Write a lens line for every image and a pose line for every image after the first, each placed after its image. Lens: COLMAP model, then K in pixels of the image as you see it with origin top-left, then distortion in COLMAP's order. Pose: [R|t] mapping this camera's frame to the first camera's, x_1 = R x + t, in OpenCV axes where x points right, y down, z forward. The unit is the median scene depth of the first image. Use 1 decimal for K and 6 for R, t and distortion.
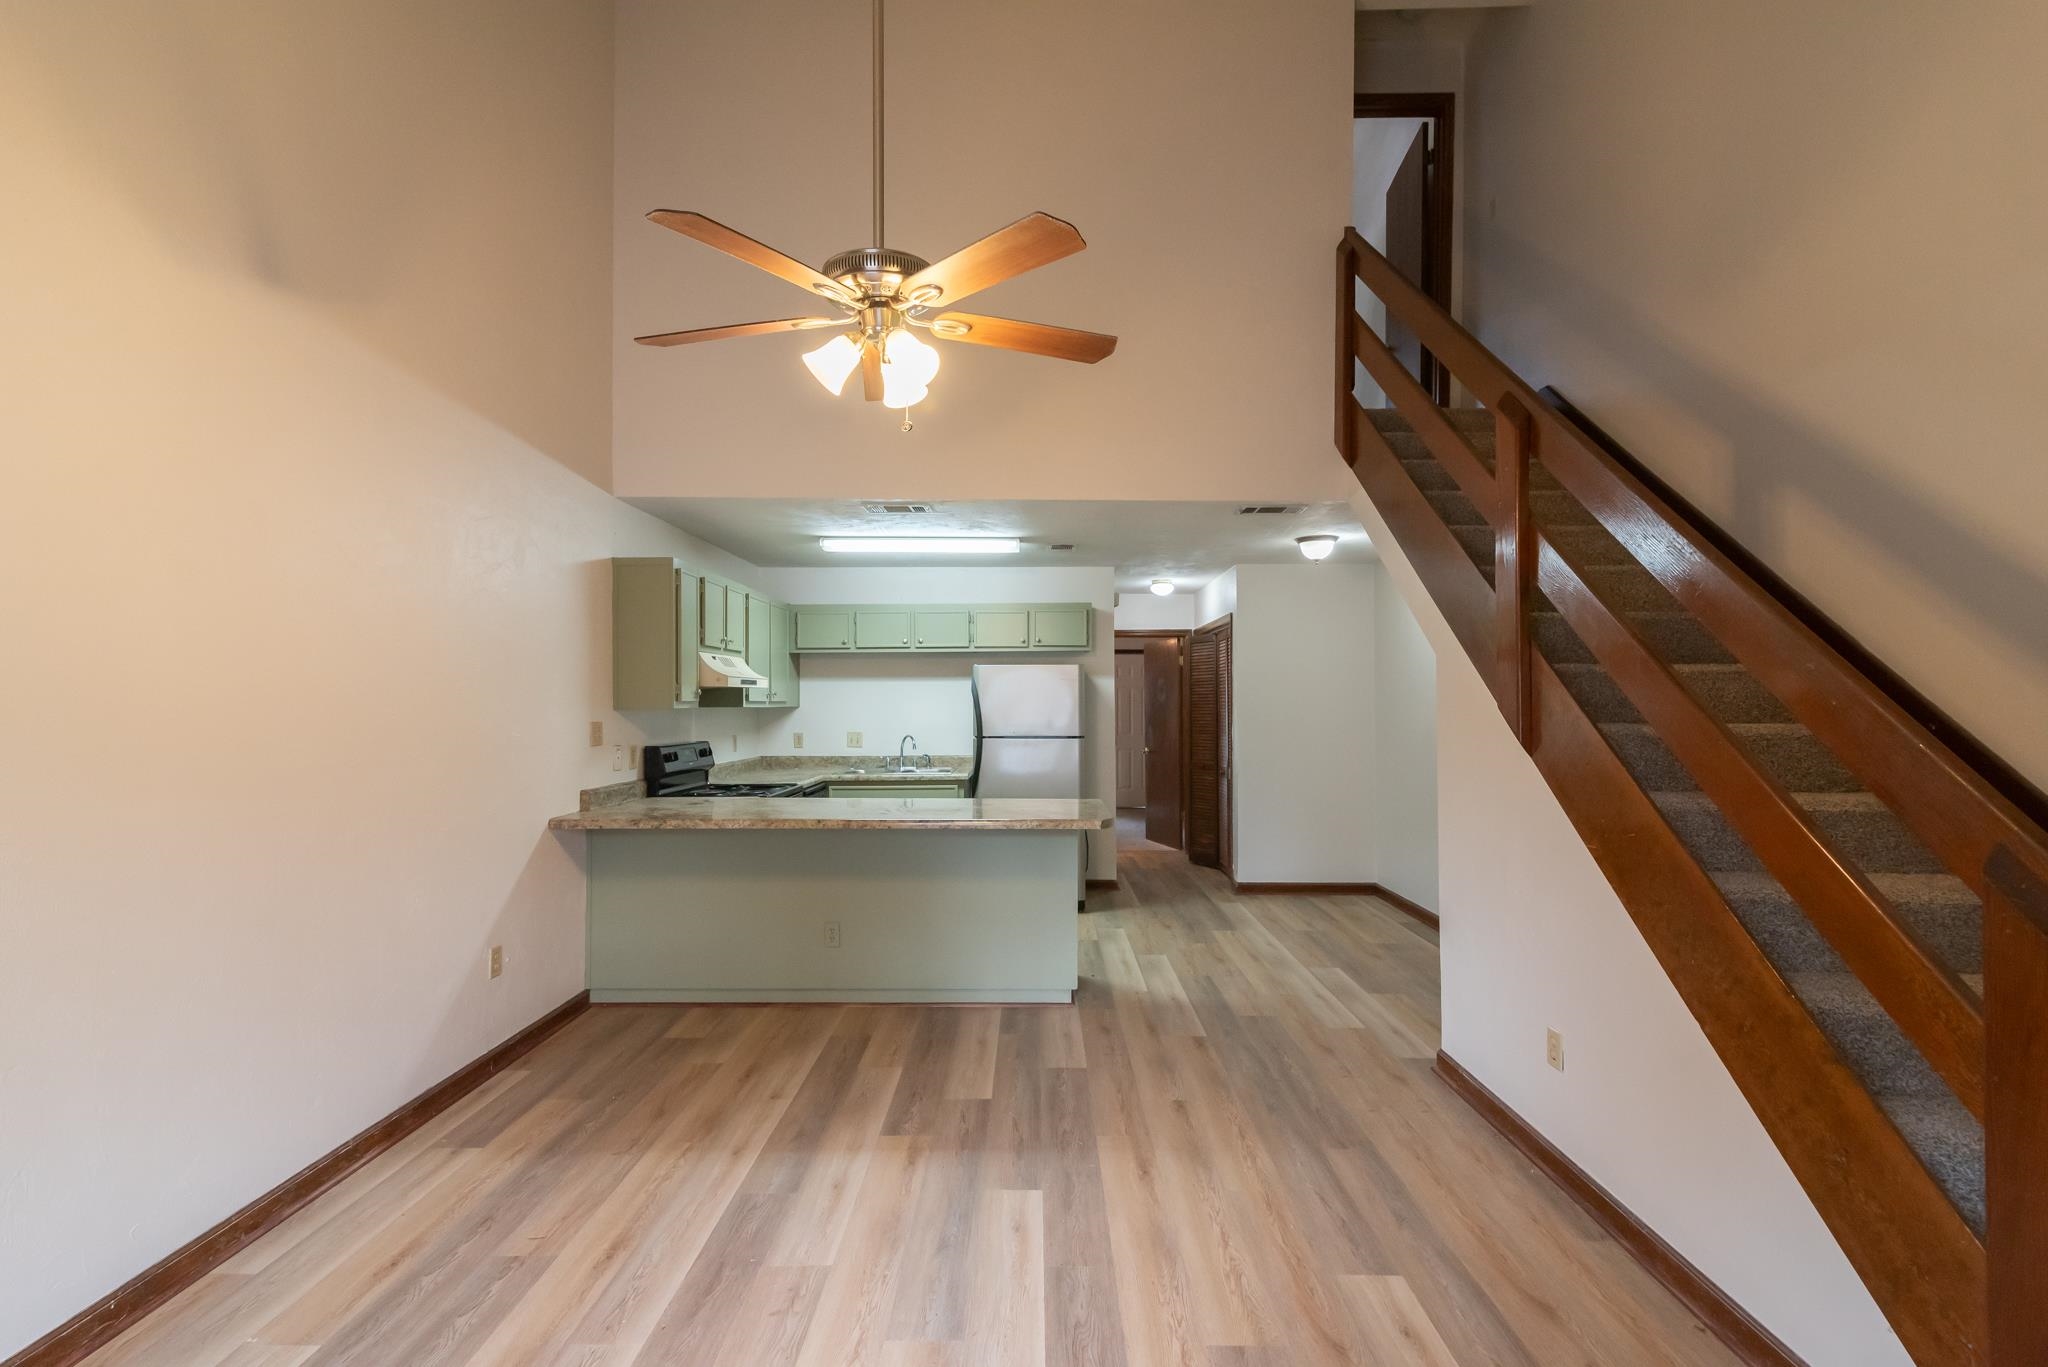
lens RADIAL K [[918.9, 0, 1027.3], [0, 918.9, 688.3], [0, 0, 1]] dist [0.013842, -0.000657]
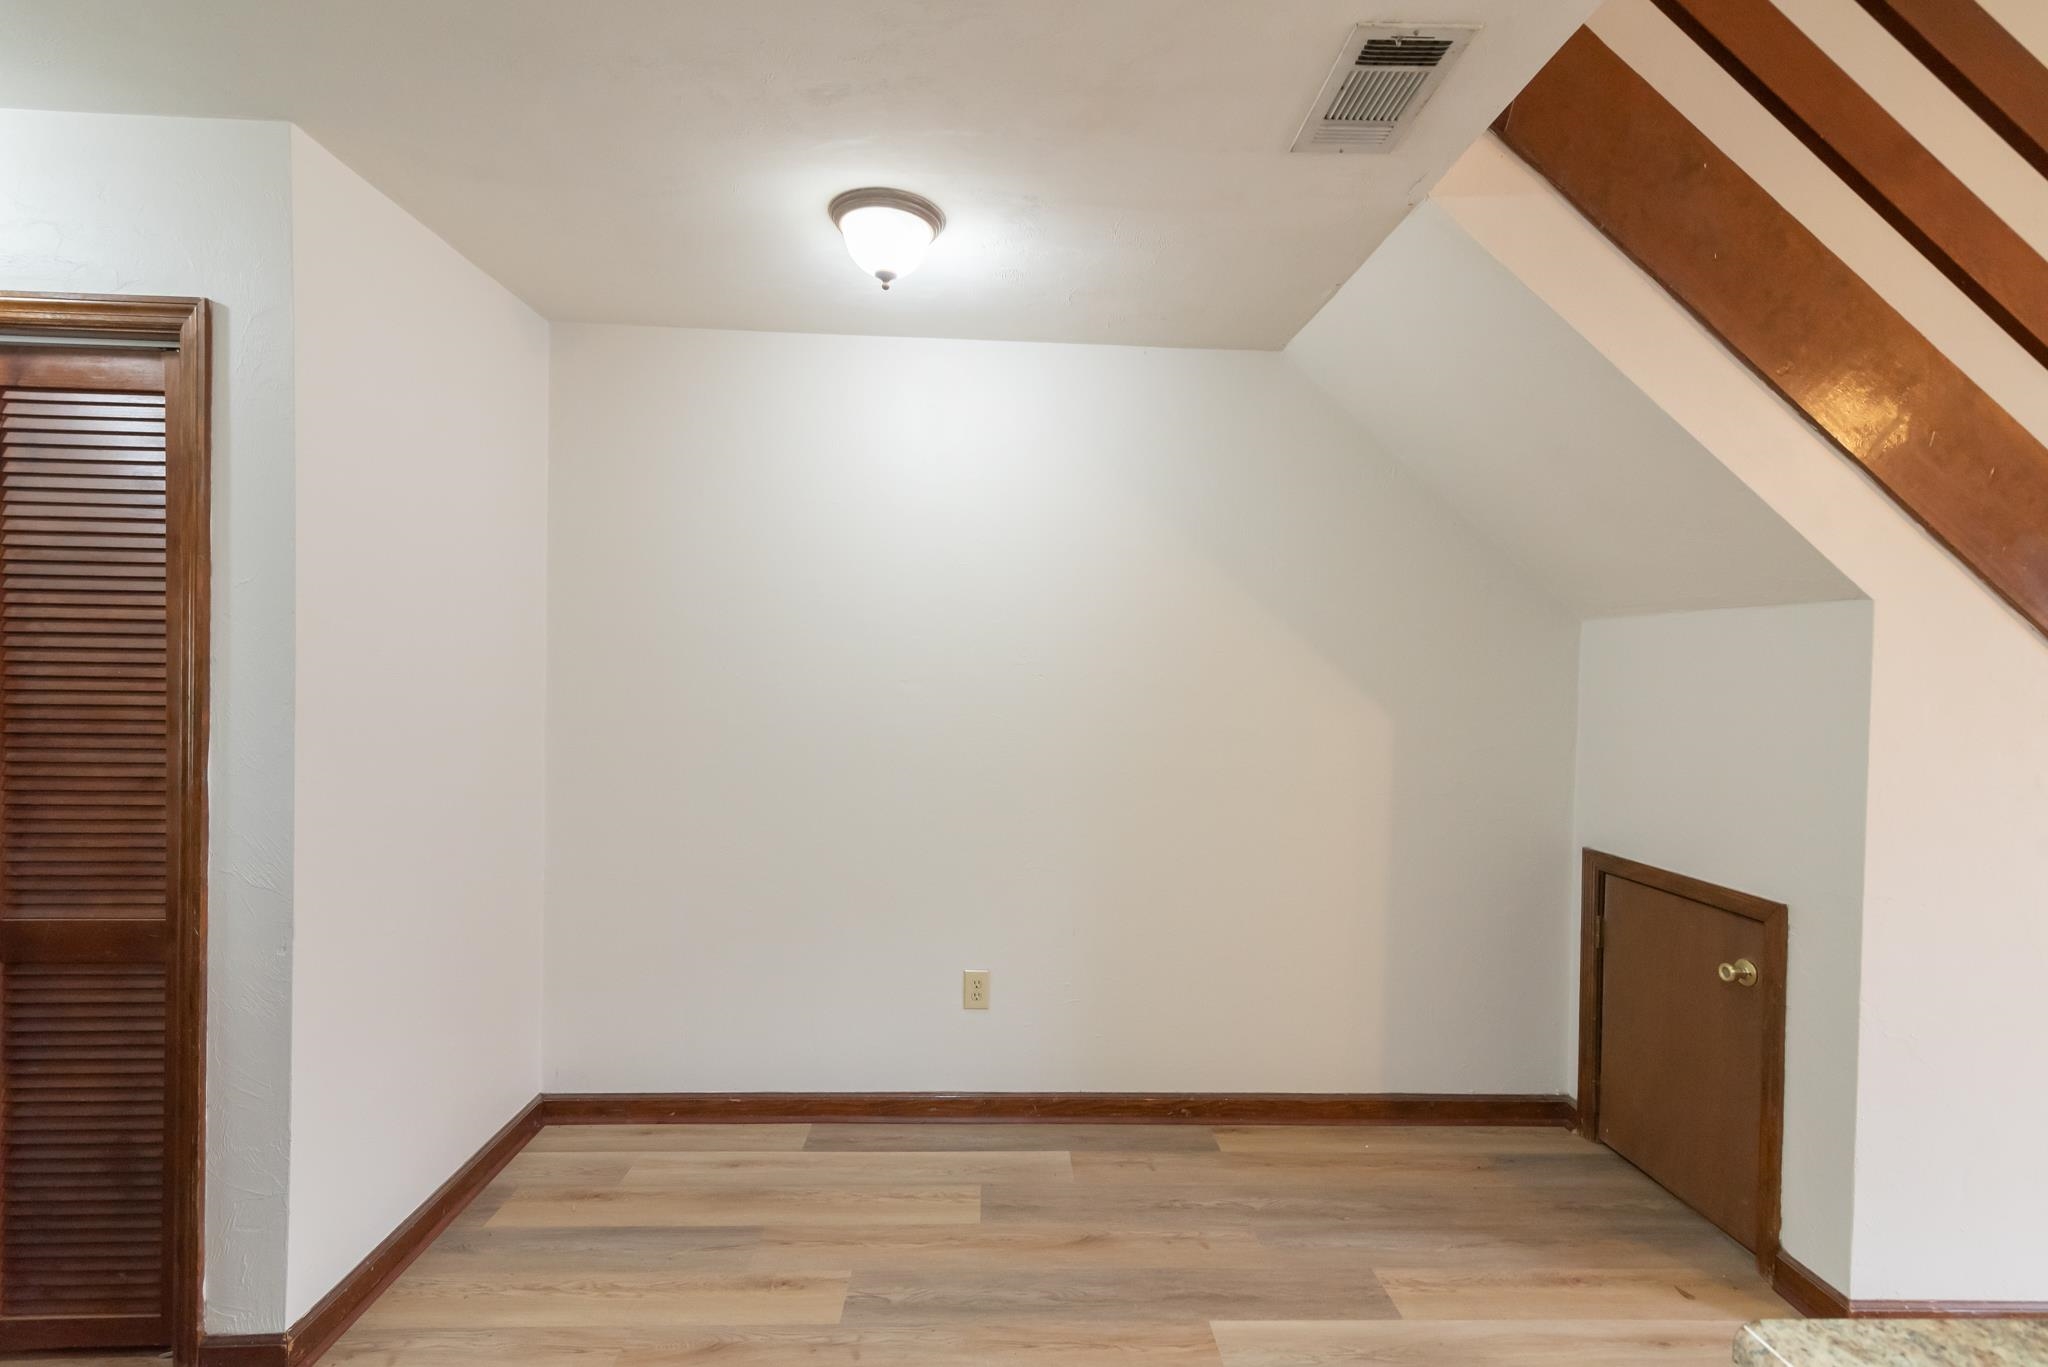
lens RADIAL K [[918.9, 0, 1027.3], [0, 918.9, 688.3], [0, 0, 1]] dist [0.013842, -0.000657]
pose [[-0.046666, -0.016962, 0.998767, -0.072095], [-0.034303, 0.999293, 0.015368, 0.022960], [-0.998321, -0.033544, -0.047215, 1.266076]]
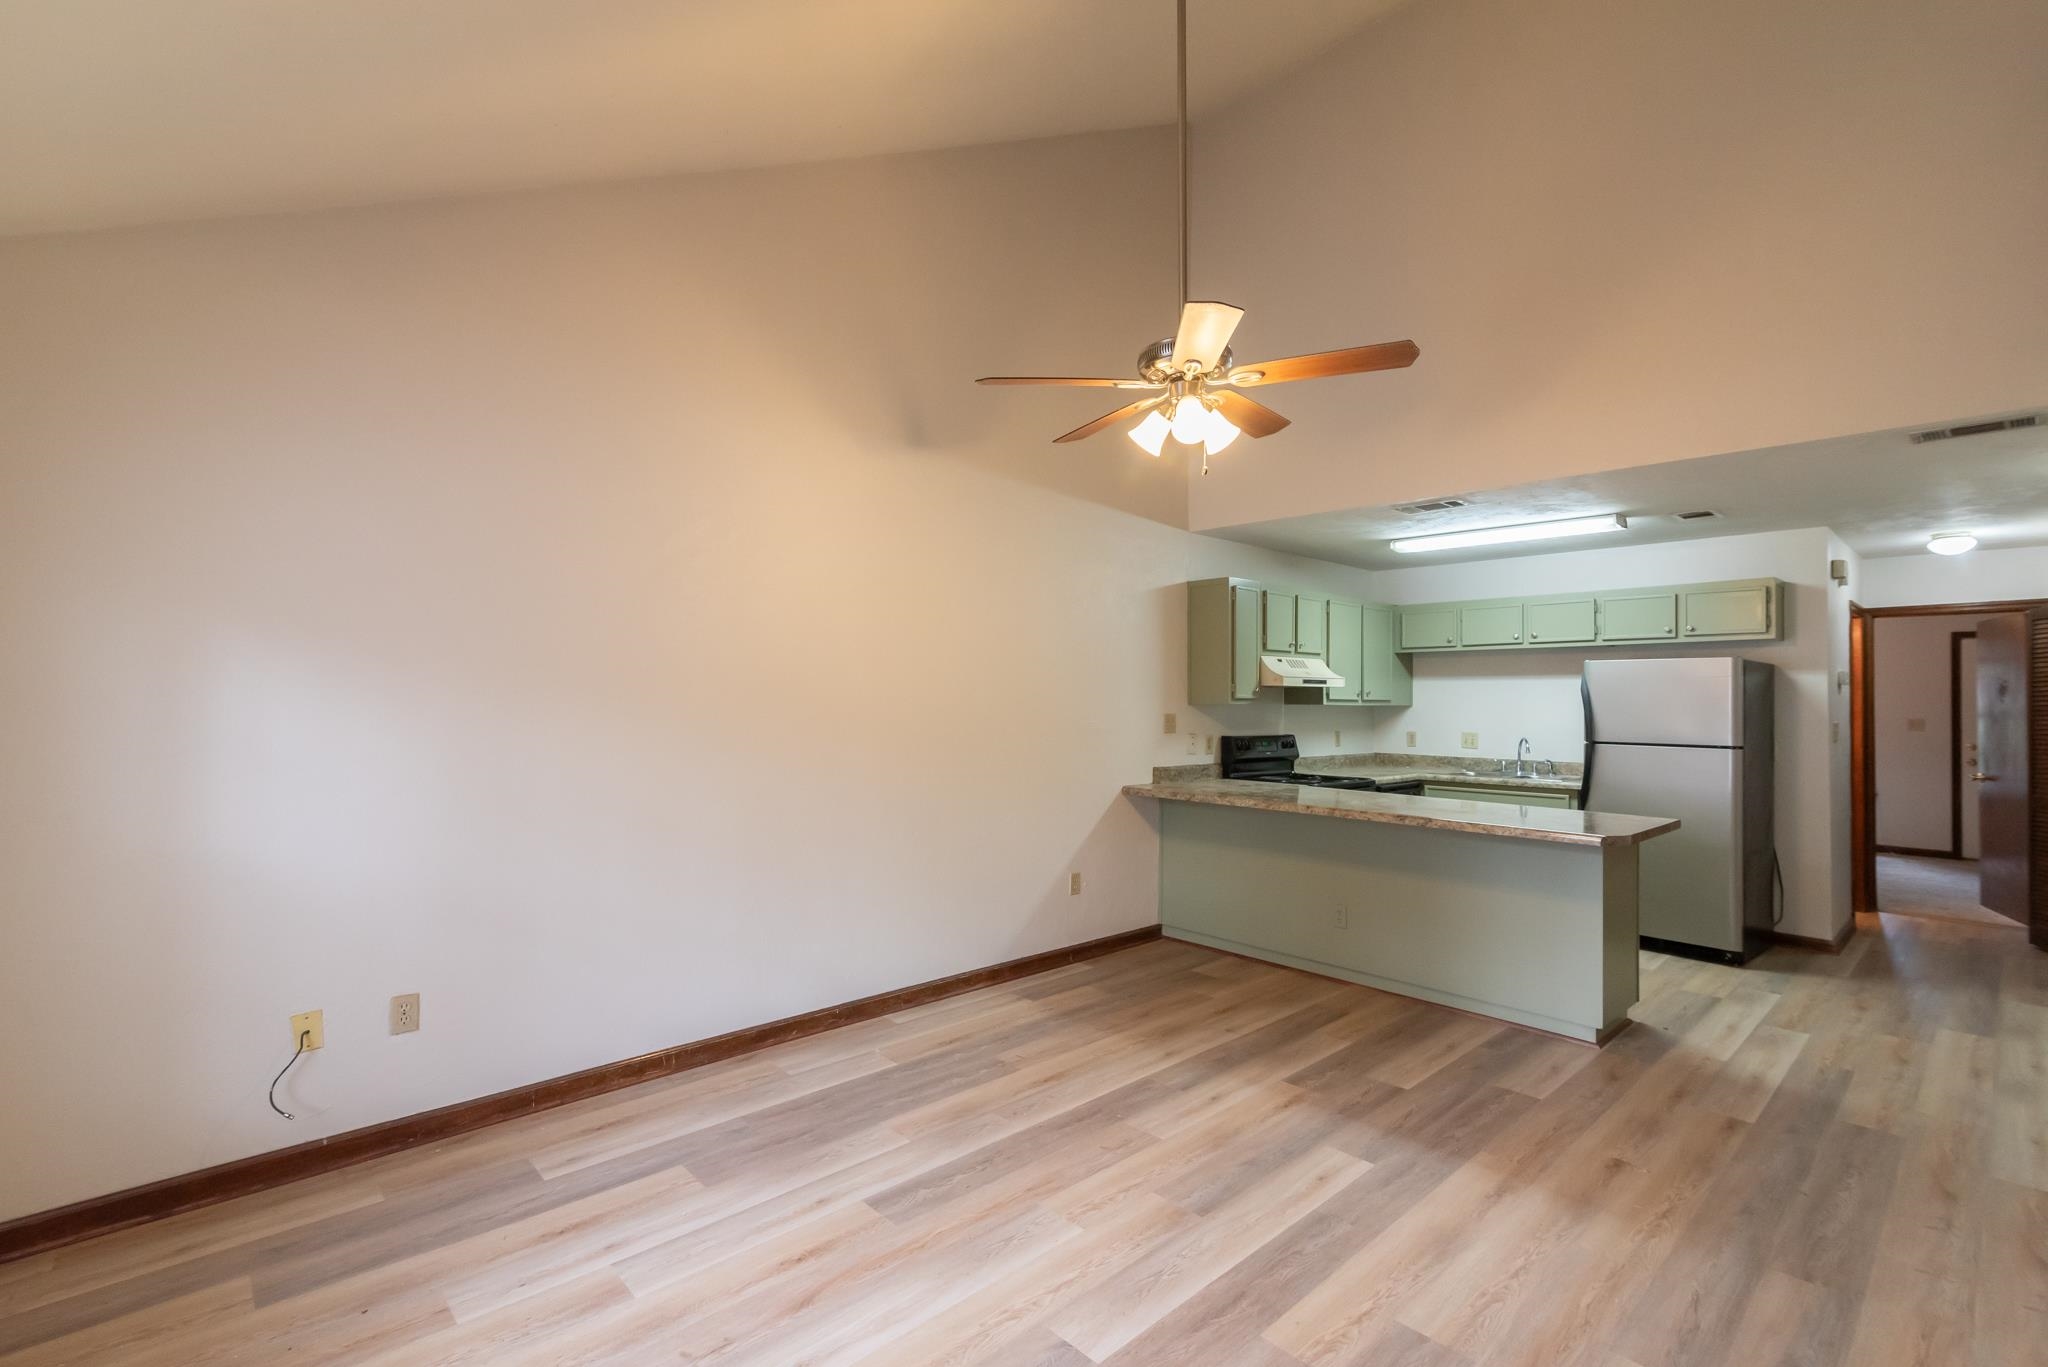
lens RADIAL K [[918.9, 0, 1027.3], [0, 918.9, 688.3], [0, 0, 1]] dist [0.013842, -0.000657]
pose [[0.689445, -0.000944, -0.724337, 0.313397], [0.000644, 1.000000, -0.000690, 0.002233], [0.724338, 0.000009, 0.689445, -0.005425]]
